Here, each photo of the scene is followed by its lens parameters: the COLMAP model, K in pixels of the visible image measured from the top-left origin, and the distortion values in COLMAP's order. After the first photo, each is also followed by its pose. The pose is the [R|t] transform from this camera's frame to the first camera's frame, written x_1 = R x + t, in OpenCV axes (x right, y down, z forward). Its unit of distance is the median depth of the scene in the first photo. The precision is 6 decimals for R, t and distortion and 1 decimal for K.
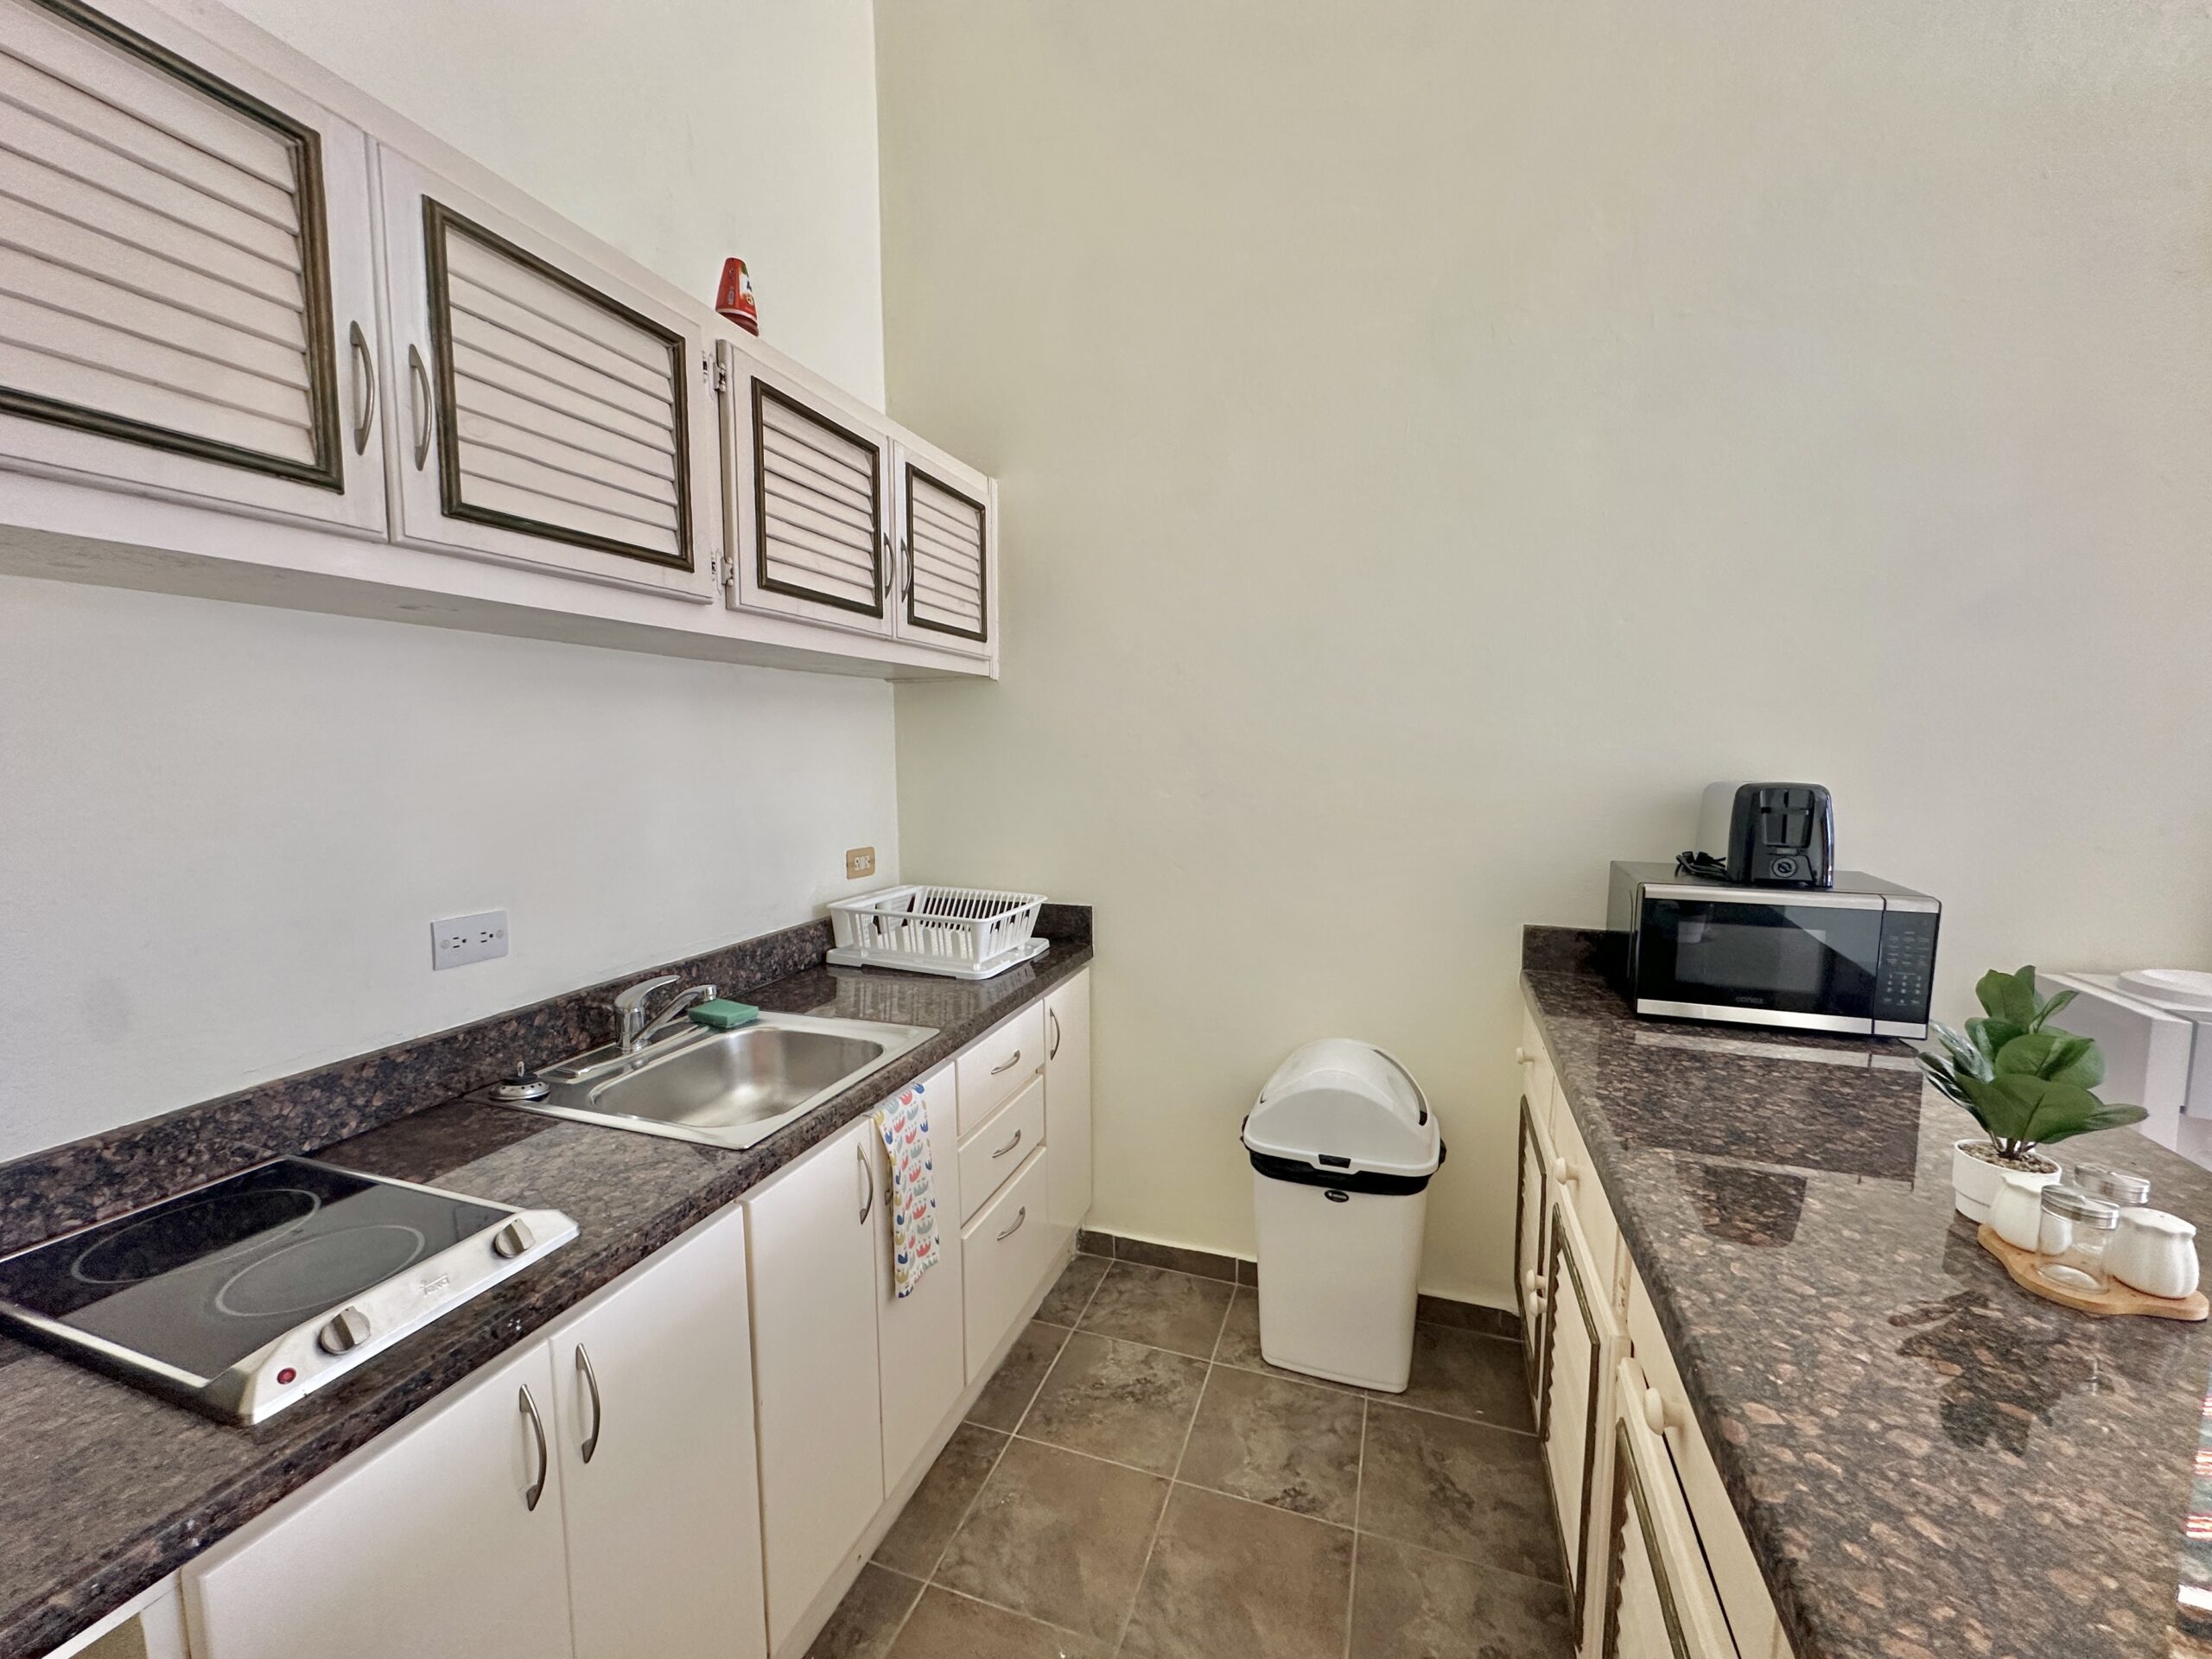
lens RADIAL K [[881.7, 0, 1109.6], [0, 881.7, 828.9], [0, 0, 1]] dist [-0.004142, 0.000513]
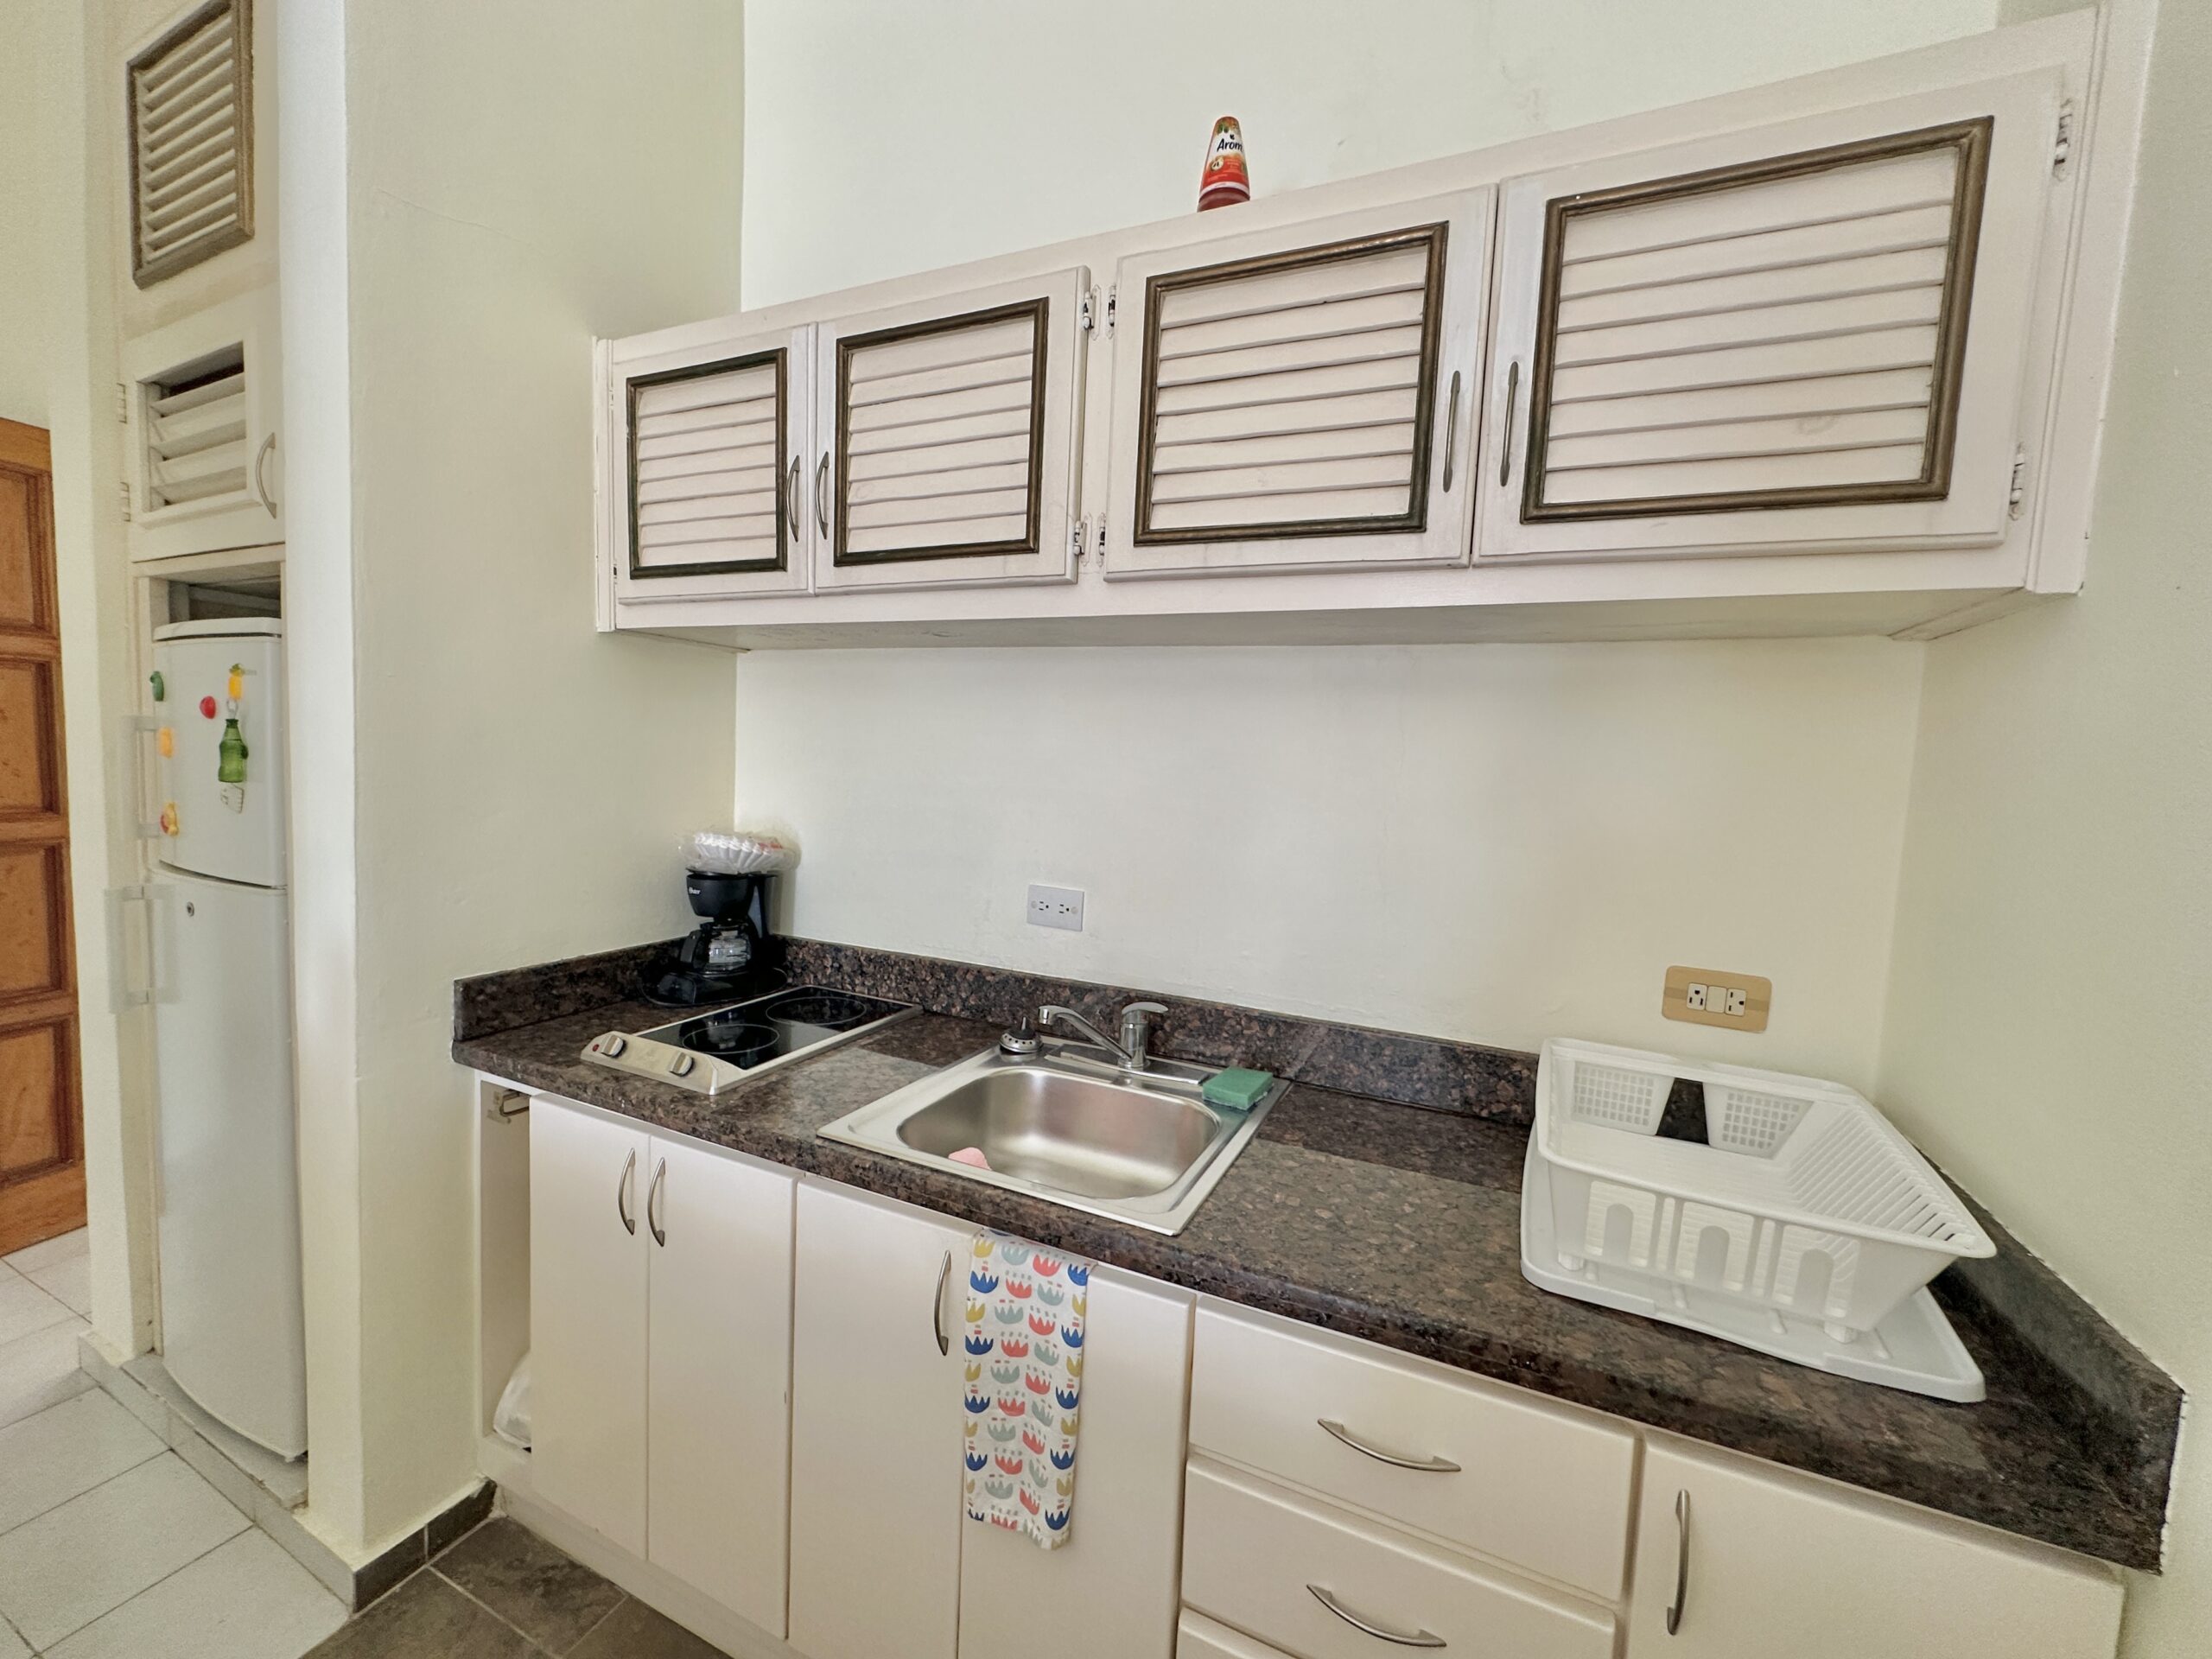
lens RADIAL K [[881.7, 0, 1118.6], [0, 881.7, 831.7], [0, 0, 1]] dist [-0.004142, 0.000513]
pose [[-0.093460, 0.076124, -0.992709, 0.407637], [-0.141474, 0.985940, 0.088924, -0.087124], [0.985520, 0.148753, -0.081376, 1.077385]]
